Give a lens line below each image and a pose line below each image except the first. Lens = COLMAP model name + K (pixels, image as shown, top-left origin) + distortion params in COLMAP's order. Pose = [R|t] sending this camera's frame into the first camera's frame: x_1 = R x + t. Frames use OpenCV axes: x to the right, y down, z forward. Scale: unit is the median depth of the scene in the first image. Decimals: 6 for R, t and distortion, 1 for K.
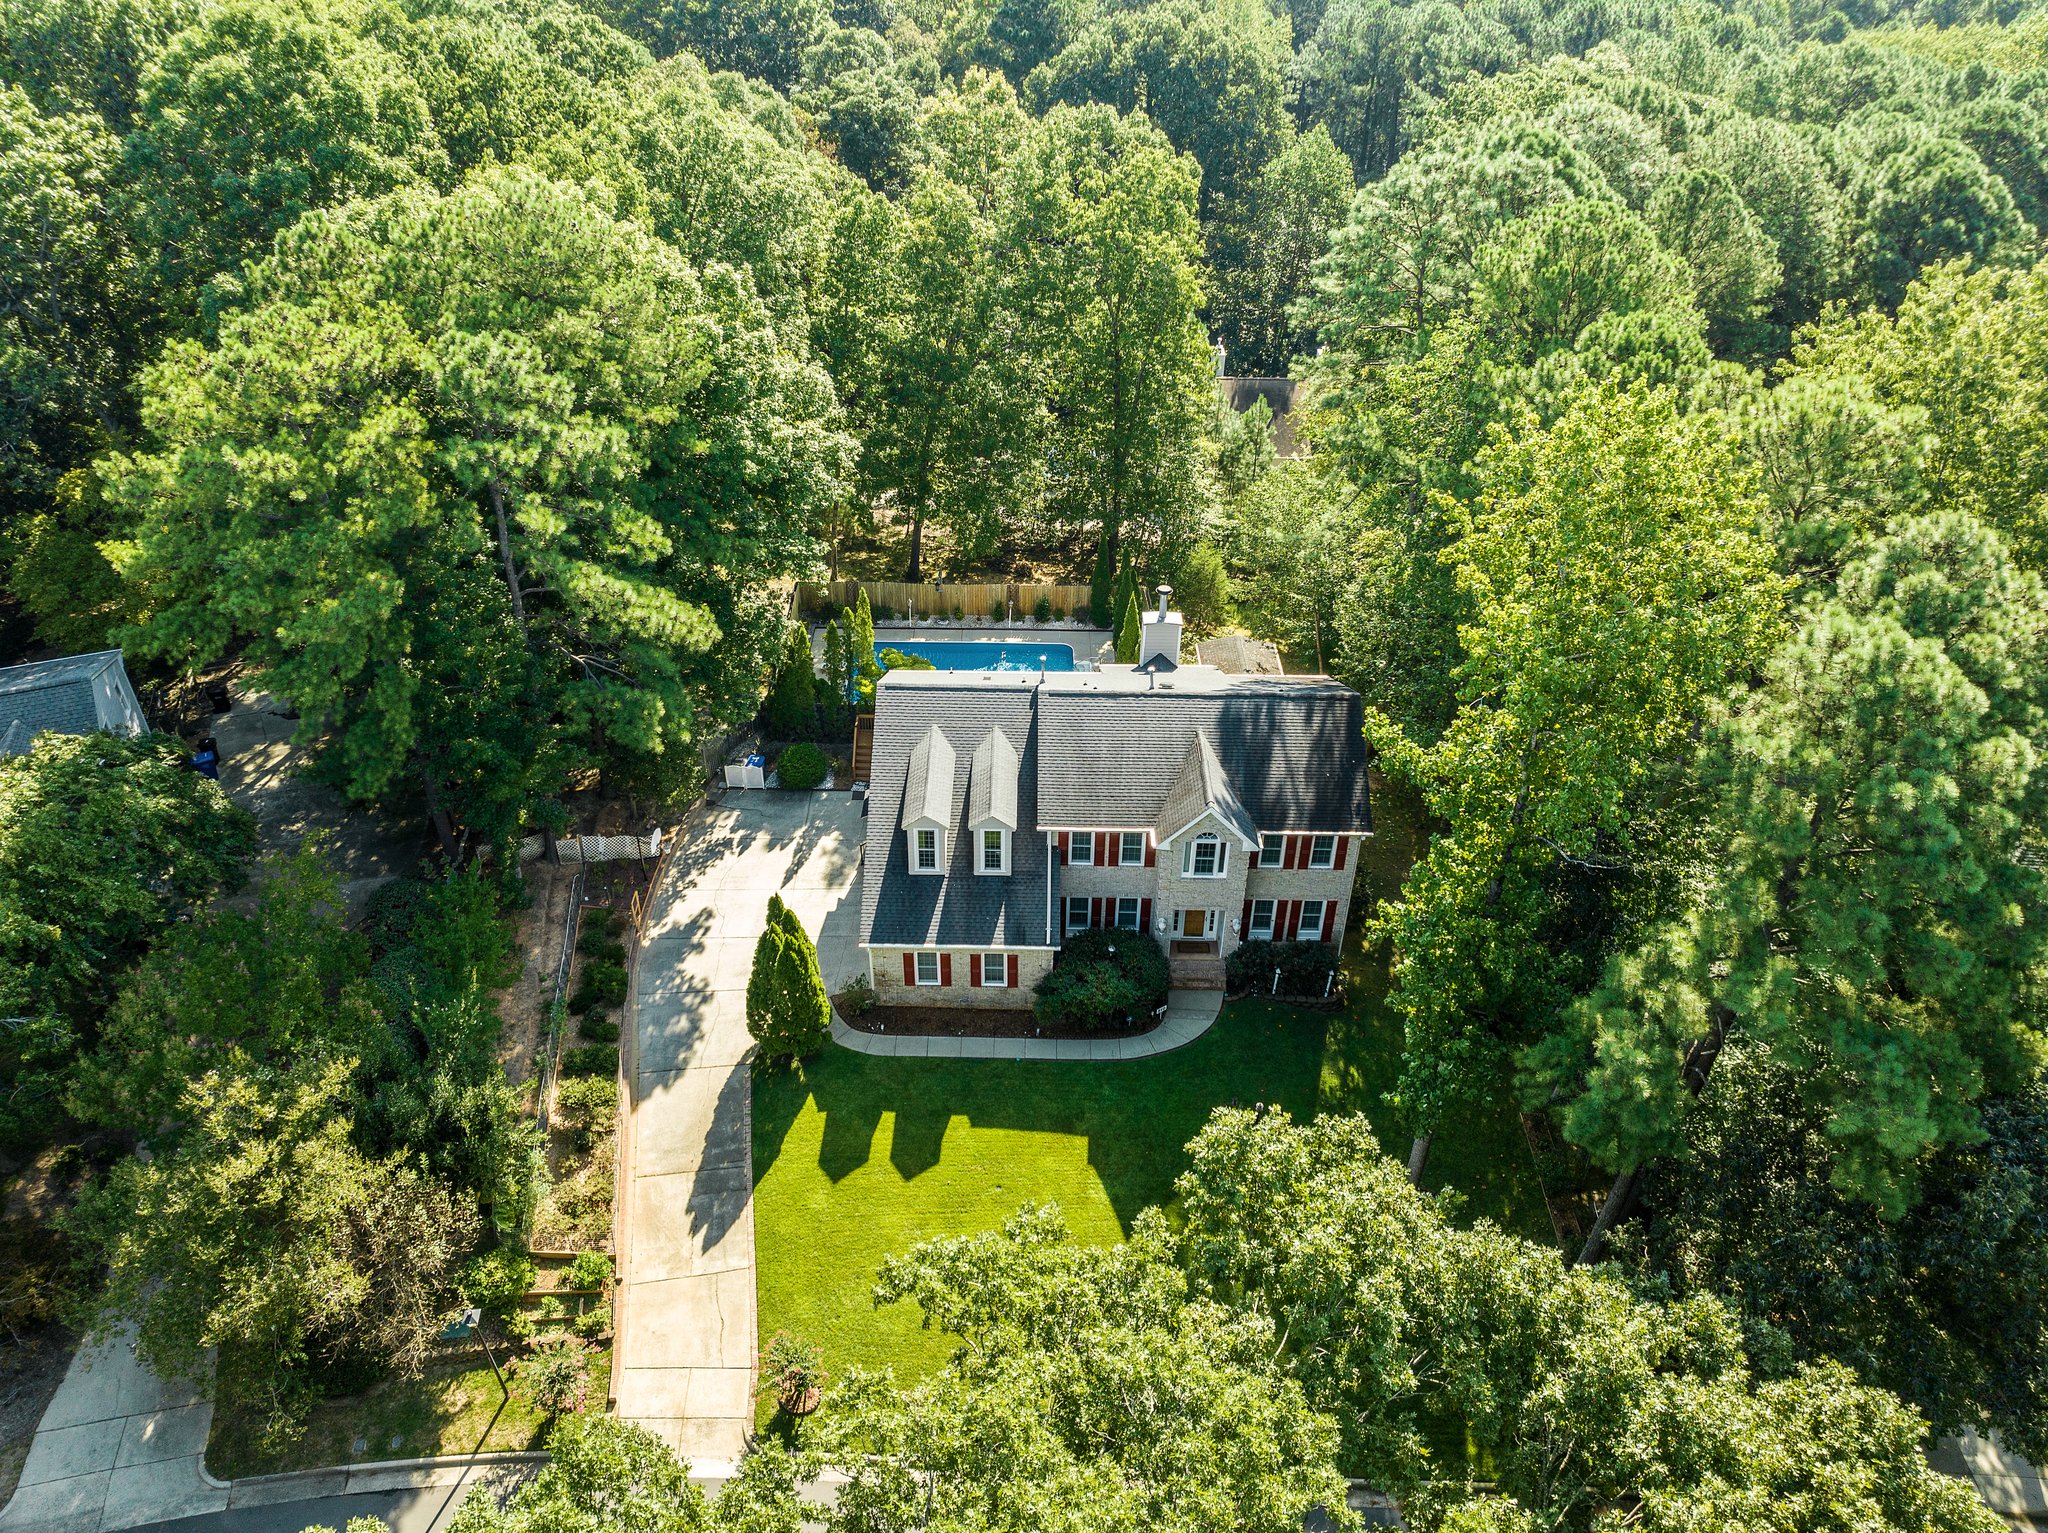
lens RADIAL K [[1434.8, 0, 1024.0], [0, 1434.8, 766.5], [0, 0, 1]] dist [-0.038019, 0.003582]
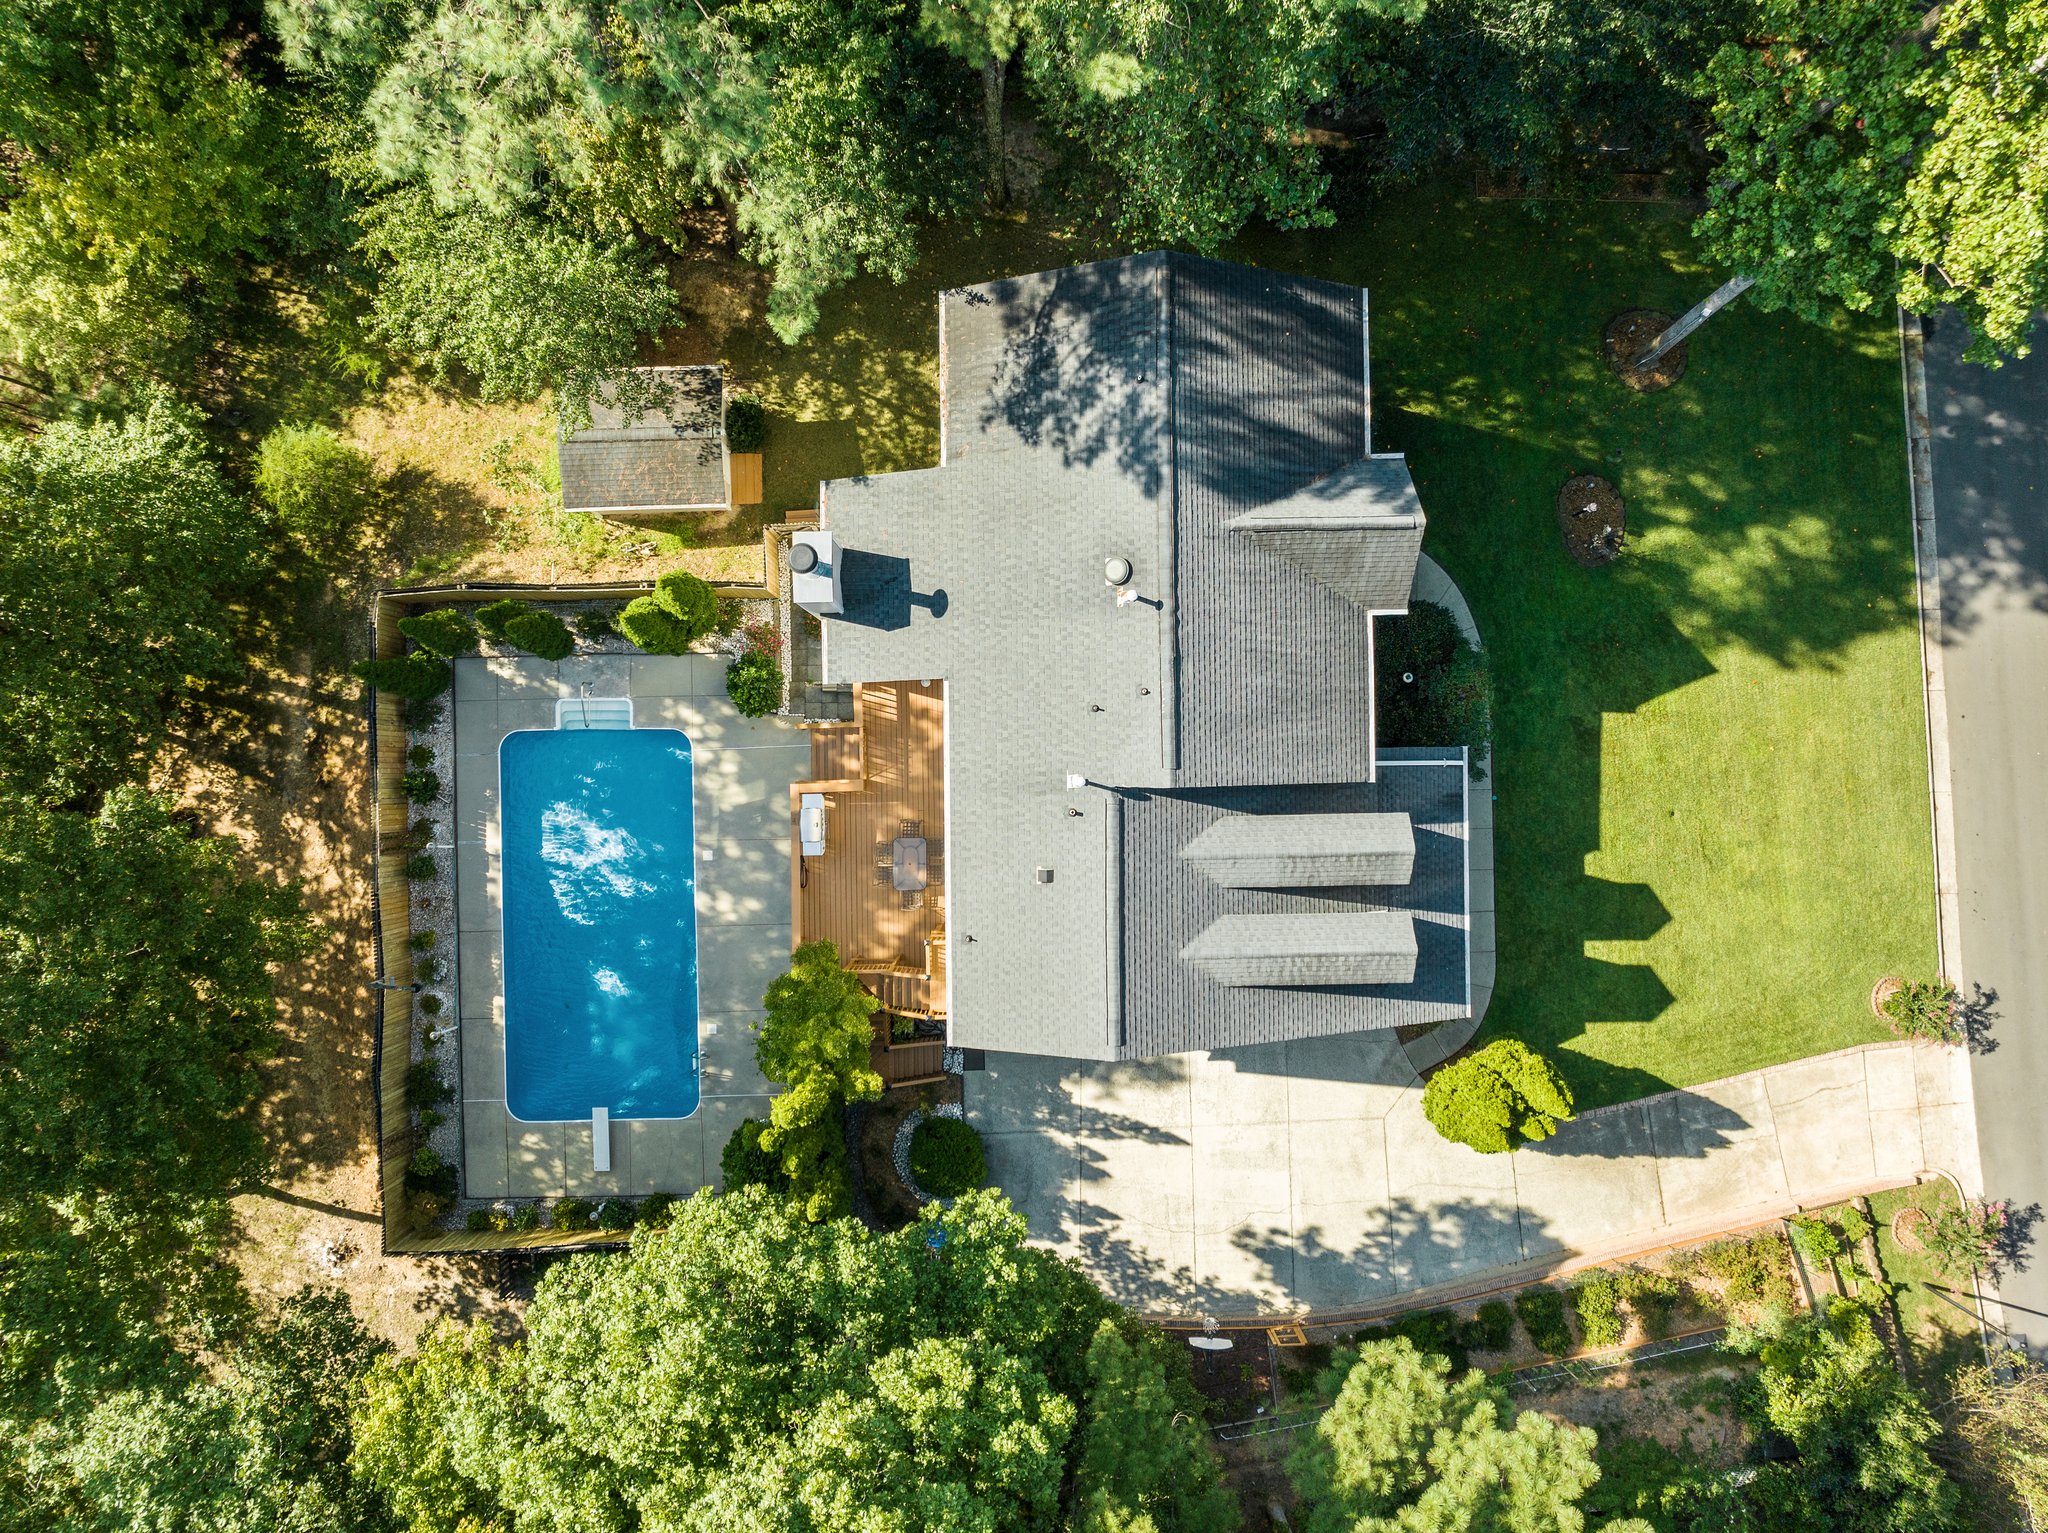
lens RADIAL K [[1434.8, 0, 1024.0], [0, 1434.8, 766.5], [0, 0, 1]] dist [-0.038019, 0.003582]
pose [[-0.029887, -0.999553, -0.000790, 0.021894], [0.593984, -0.018396, 0.804266, -0.594404], [-0.803921, 0.023568, 0.594268, 0.727983]]
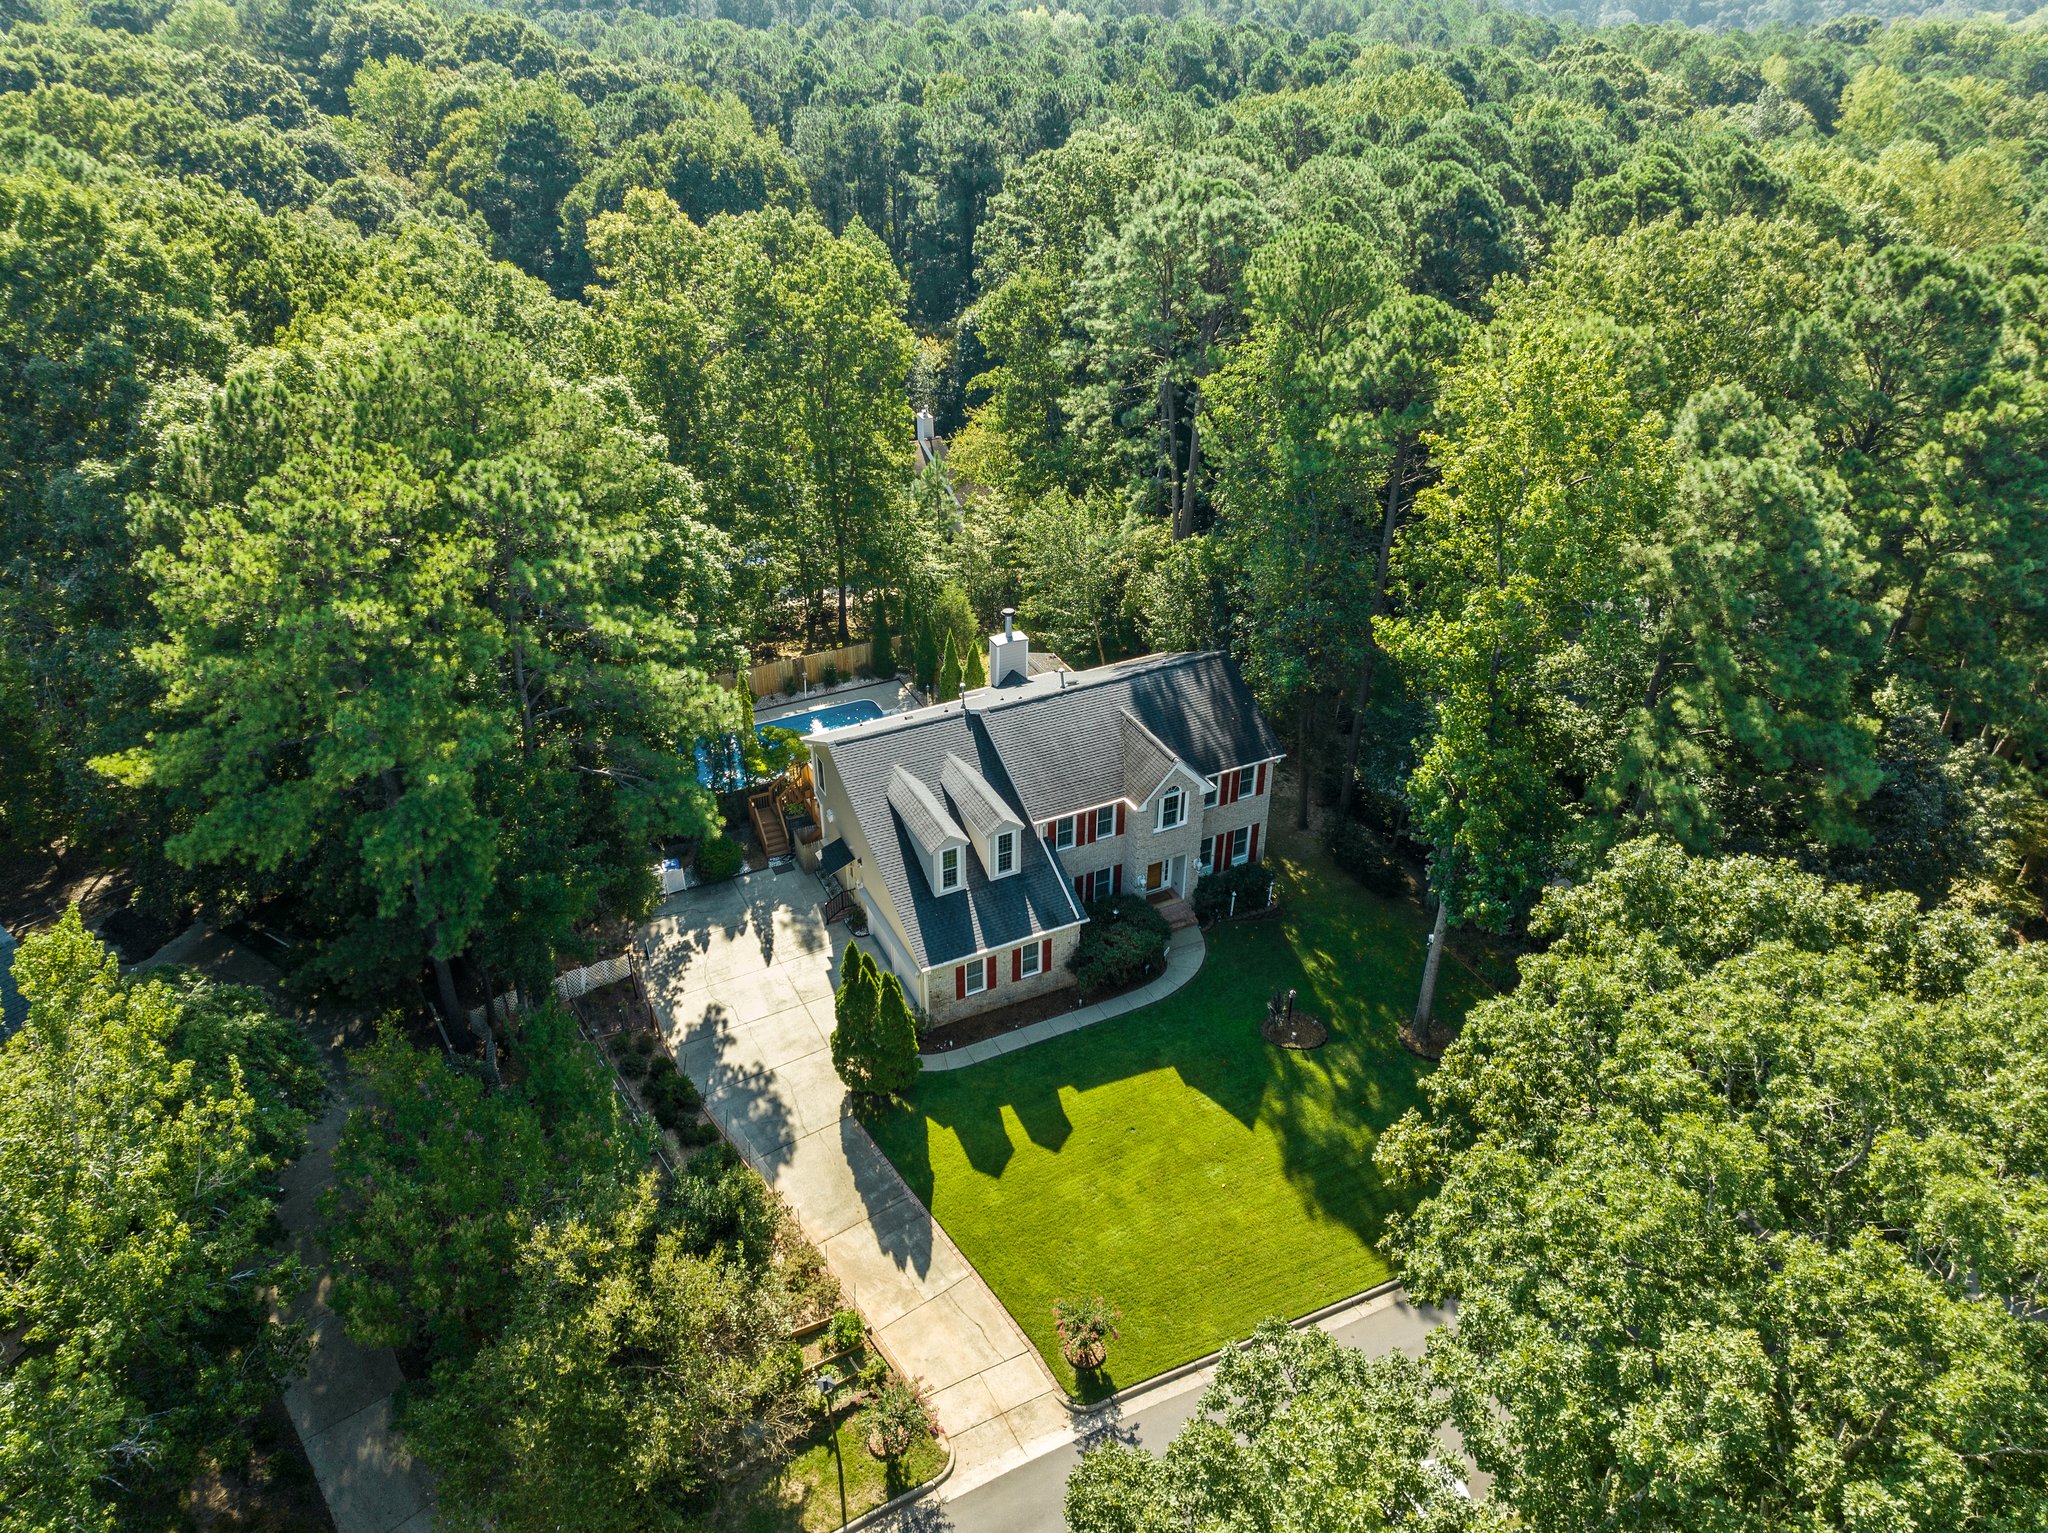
lens RADIAL K [[1434.8, 0, 1024.0], [0, 1434.8, 766.5], [0, 0, 1]] dist [-0.038019, 0.003582]
pose [[0.891450, -0.246226, 0.380381, -0.406773], [0.272850, 0.961910, -0.016783, 0.017044], [-0.361759, 0.118748, 0.924678, -0.027680]]
